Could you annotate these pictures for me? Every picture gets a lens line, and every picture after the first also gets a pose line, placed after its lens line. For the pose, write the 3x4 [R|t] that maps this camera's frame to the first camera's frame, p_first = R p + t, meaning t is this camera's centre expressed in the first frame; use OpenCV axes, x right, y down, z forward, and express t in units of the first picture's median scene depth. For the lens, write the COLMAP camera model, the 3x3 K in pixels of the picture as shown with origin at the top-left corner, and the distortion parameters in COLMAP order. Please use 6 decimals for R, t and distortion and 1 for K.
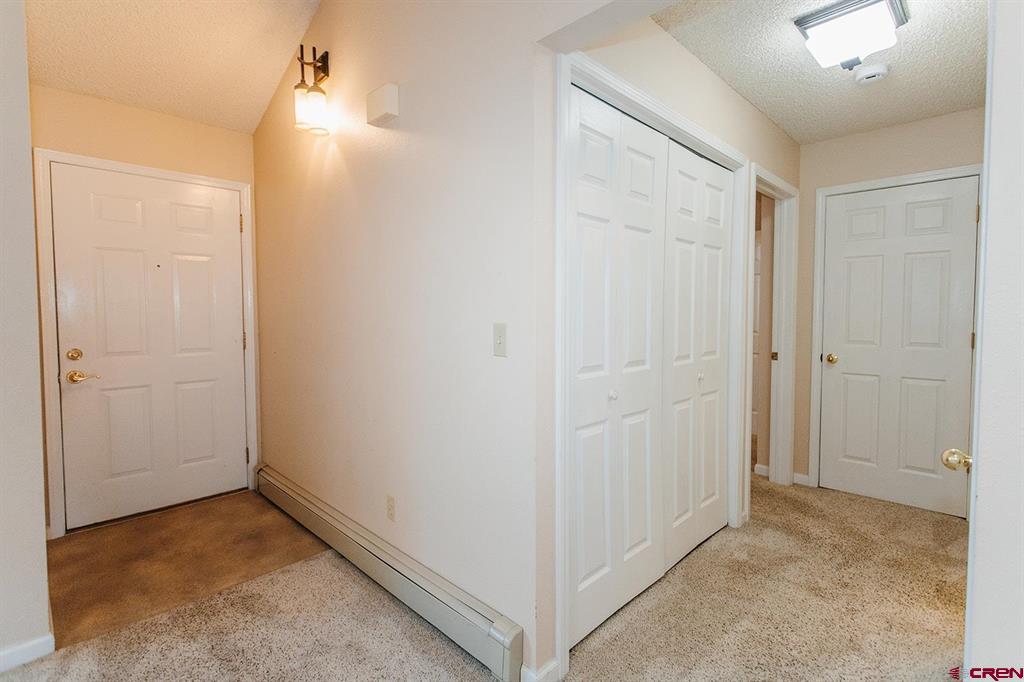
lens RADIAL K [[502.5, 0, 520.5], [0, 502.5, 332.2], [0, 0, 1]] dist [0.002480, -0.000705]
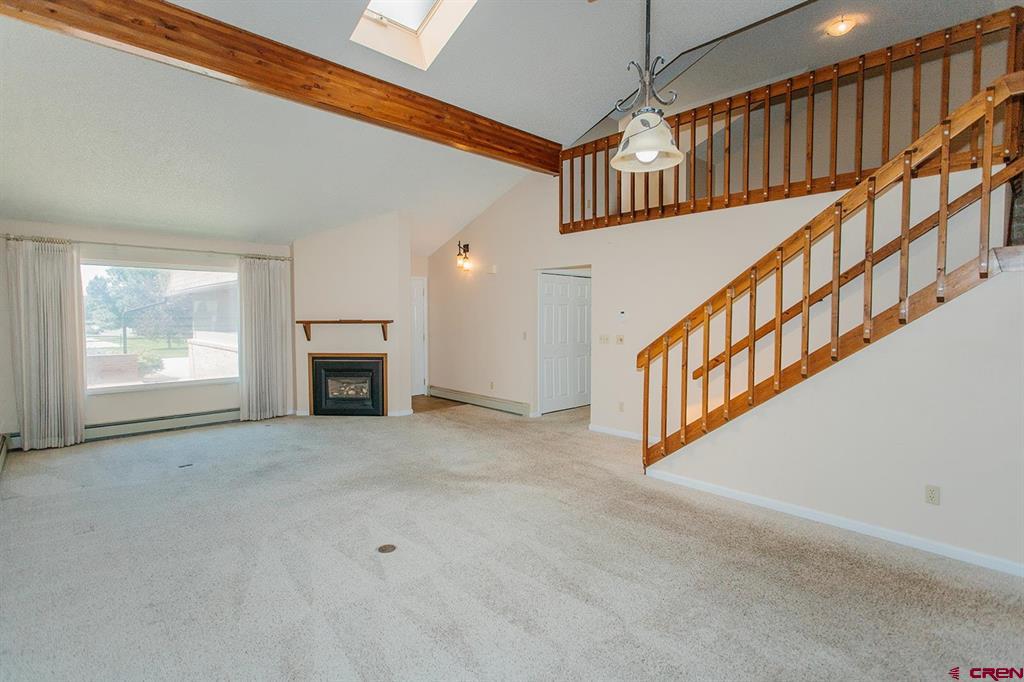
lens RADIAL K [[496.4, 0, 514.1], [0, 496.4, 327.9], [0, 0, 1]] dist [0.020312, 0.000182]
pose [[0.999633, 0.001788, -0.027042, -0.013779], [-0.002243, 0.999857, -0.016786, 0.013419], [0.027008, 0.016840, 0.999493, -2.058803]]
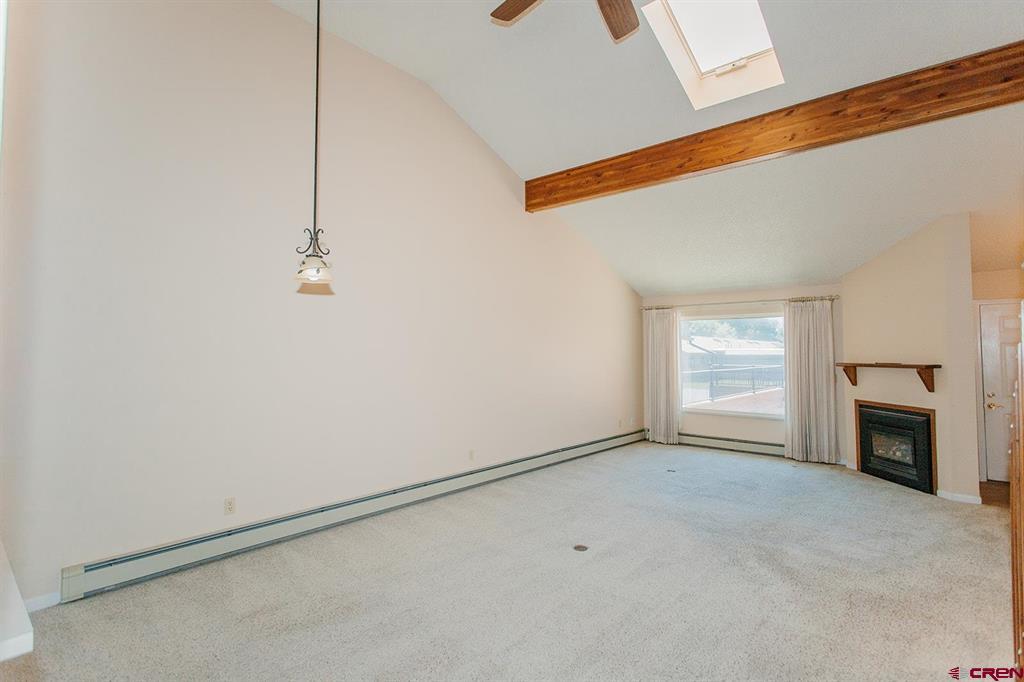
lens RADIAL K [[502.5, 0, 520.5], [0, 502.5, 332.2], [0, 0, 1]] dist [0.002480, -0.000705]
pose [[0.087029, -0.039930, -0.995405, 1.111615], [-0.044537, 0.998041, -0.043930, -0.040301], [0.995210, 0.048156, 0.085080, -1.219522]]
